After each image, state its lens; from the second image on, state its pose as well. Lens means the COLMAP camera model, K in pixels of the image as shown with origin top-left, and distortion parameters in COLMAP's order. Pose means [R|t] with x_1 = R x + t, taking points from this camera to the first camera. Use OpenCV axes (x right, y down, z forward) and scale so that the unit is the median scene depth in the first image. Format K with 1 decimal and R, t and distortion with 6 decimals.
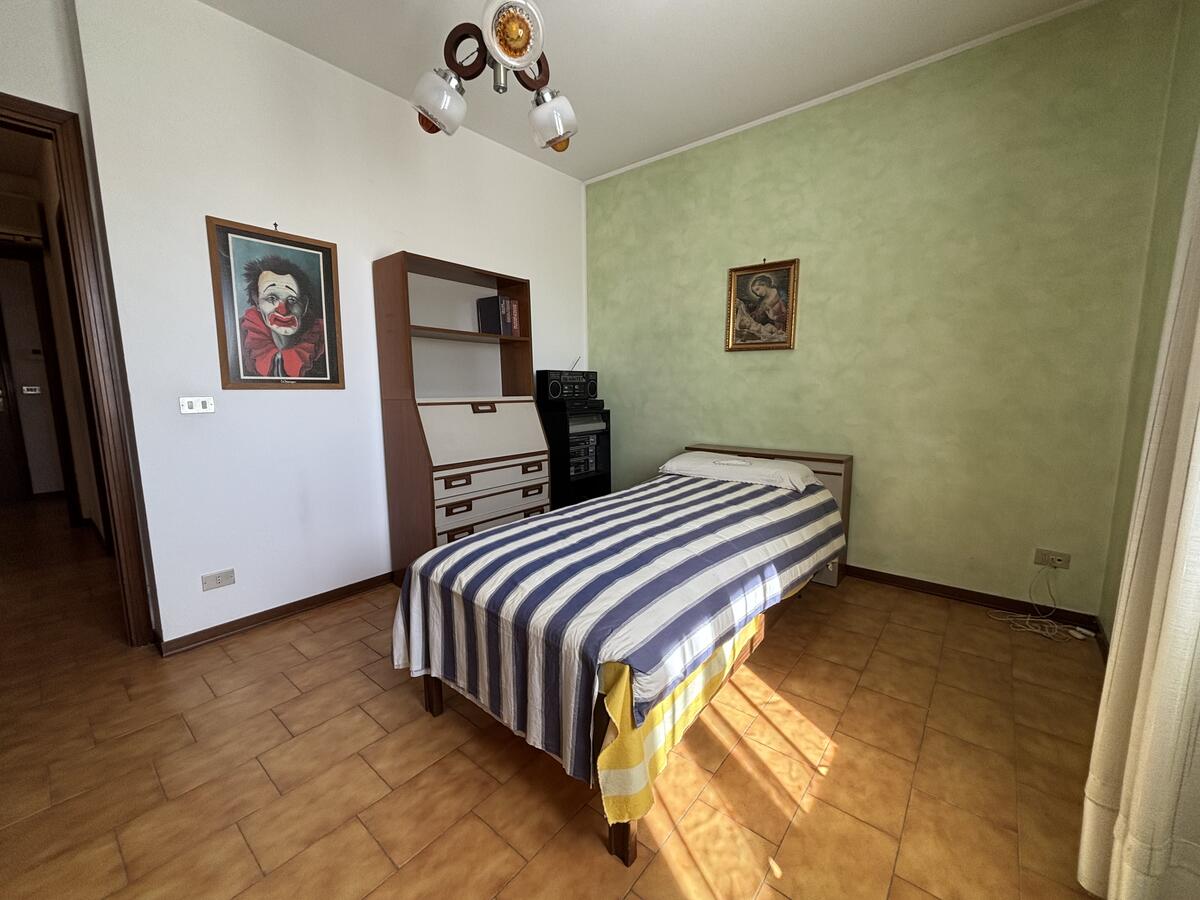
lens RADIAL K [[486.5, 0, 594.0], [0, 486.5, 451.2], [0, 0, 1]] dist [-0.000618, -0.000394]
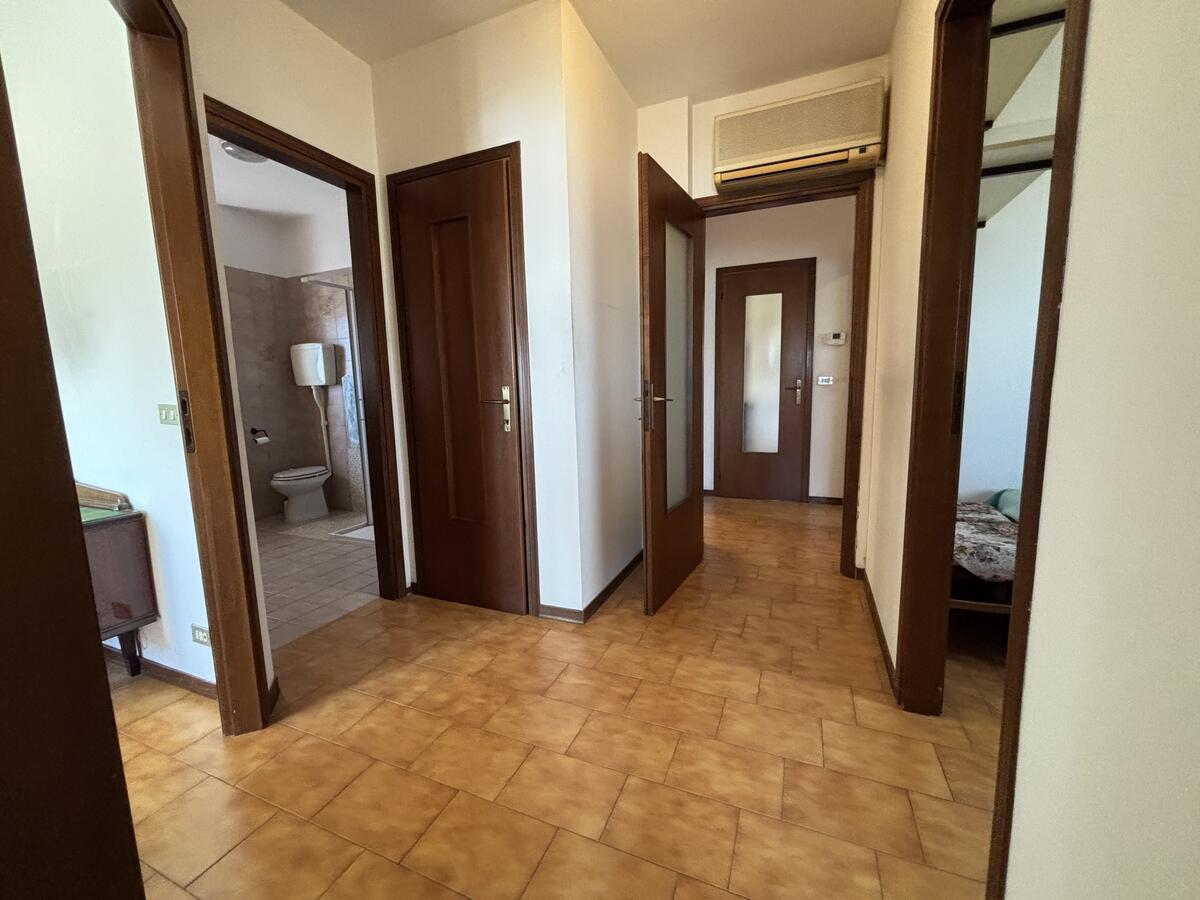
lens RADIAL K [[486.5, 0, 596.1], [0, 486.5, 448.0], [0, 0, 1]] dist [-0.000618, -0.000394]
pose [[0.286177, 0.122096, -0.950366, -0.582796], [-0.111973, 0.989314, 0.093382, -0.056384], [0.951612, 0.079691, 0.296791, 0.482762]]
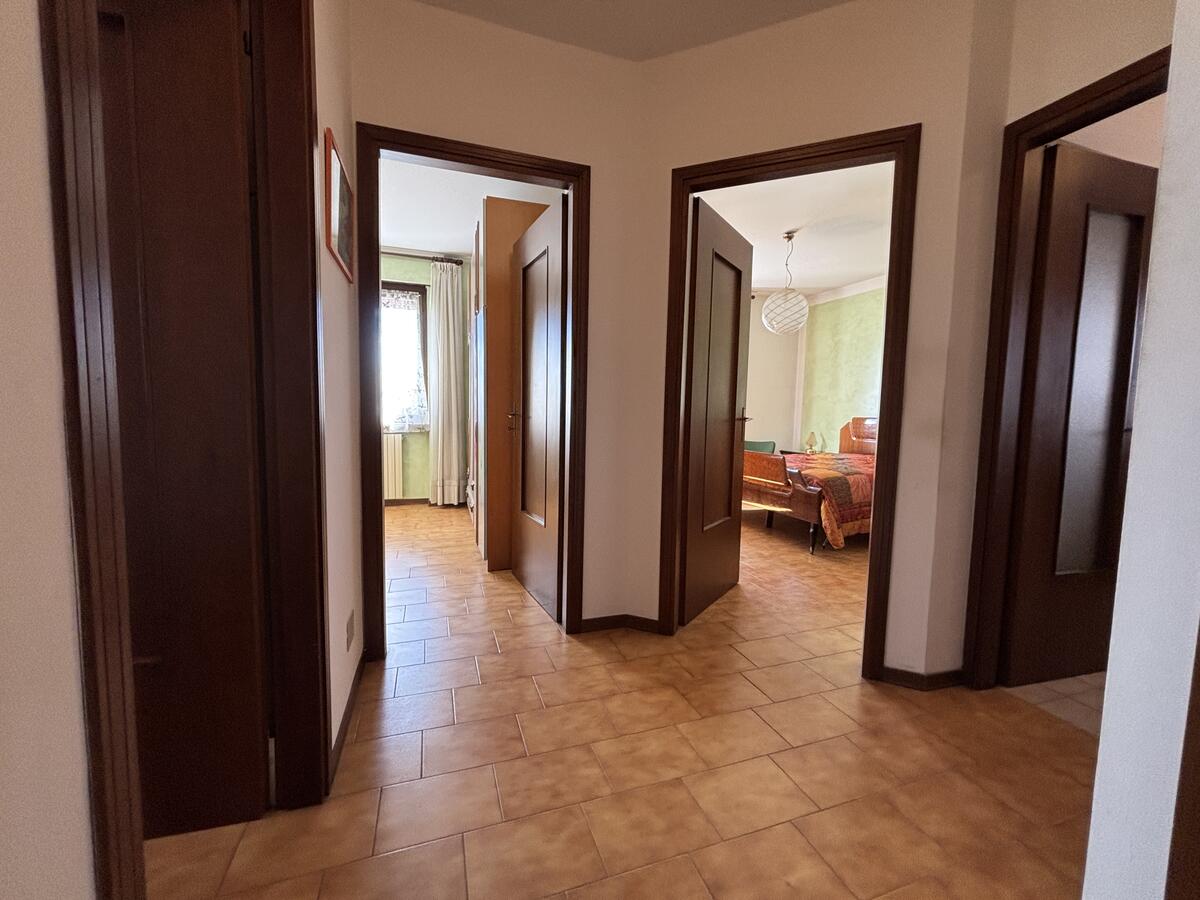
lens RADIAL K [[486.5, 0, 593.6], [0, 486.5, 450.6], [0, 0, 1]] dist [-0.000618, -0.000394]
pose [[-0.857583, -0.058437, 0.511016, -1.085155], [0.054807, 0.977486, 0.203756, -0.105100], [-0.511418, 0.202744, -0.835073, 0.920792]]
